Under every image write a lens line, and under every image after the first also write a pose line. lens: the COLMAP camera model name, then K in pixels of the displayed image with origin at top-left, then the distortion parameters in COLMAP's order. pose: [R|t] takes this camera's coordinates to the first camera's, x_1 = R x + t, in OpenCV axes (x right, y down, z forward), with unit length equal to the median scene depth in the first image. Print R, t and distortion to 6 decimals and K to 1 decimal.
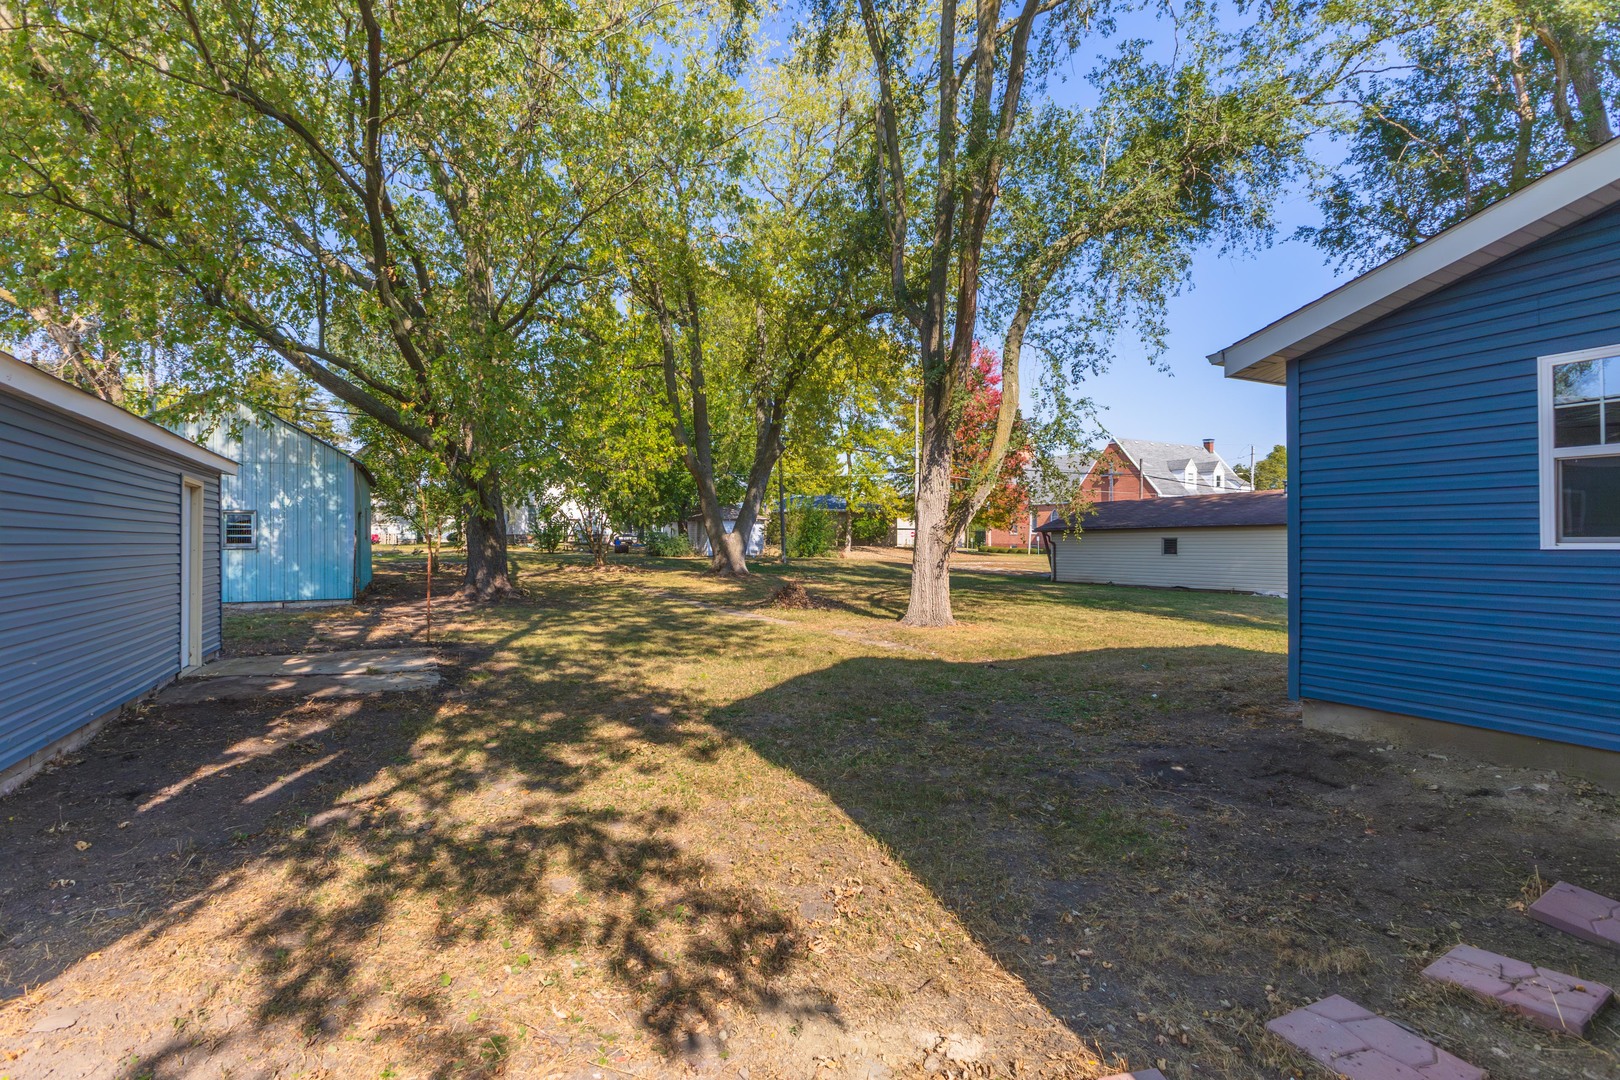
lens RADIAL K [[751.0, 0, 802.8], [0, 751.0, 534.3], [0, 0, 1]] dist [-0.003709, 0.000003]
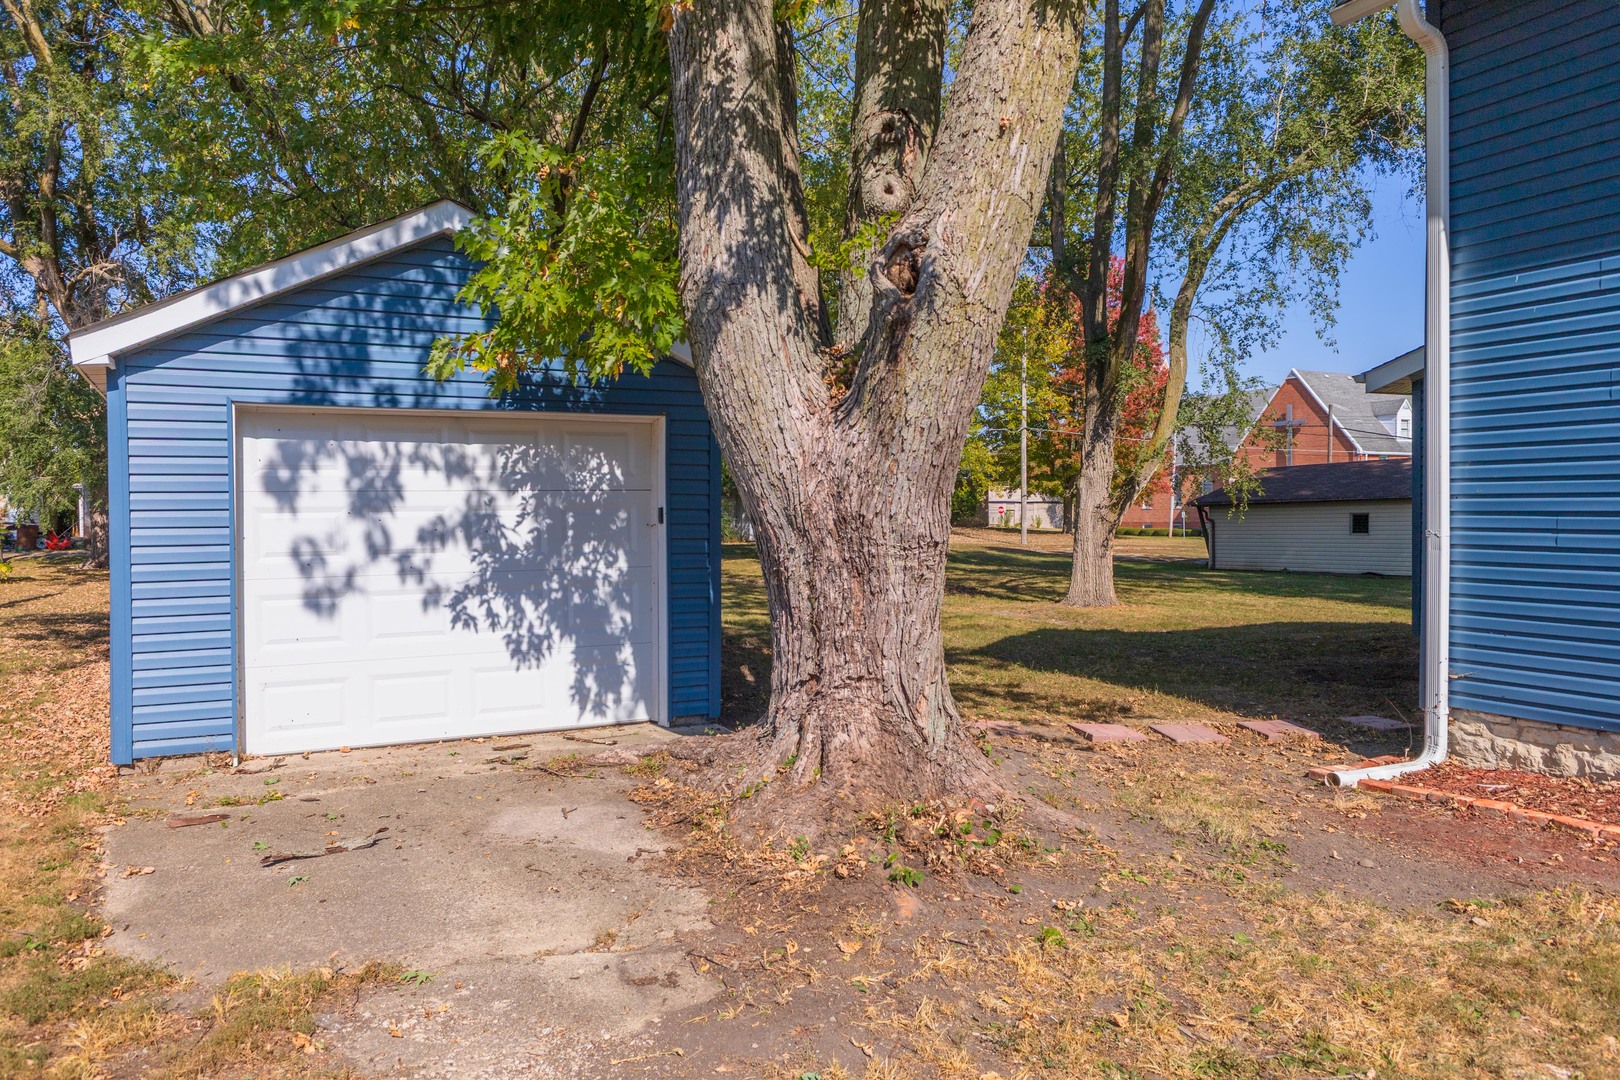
lens RADIAL K [[1129.3, 0, 813.5], [0, 1129.3, 542.7], [0, 0, 1]] dist [0.013418, -0.000347]
pose [[0.999966, -0.006115, -0.005536, -0.190128], [0.006270, 0.999576, 0.028445, -0.004852], [0.005359, -0.028478, 0.999580, -0.479014]]
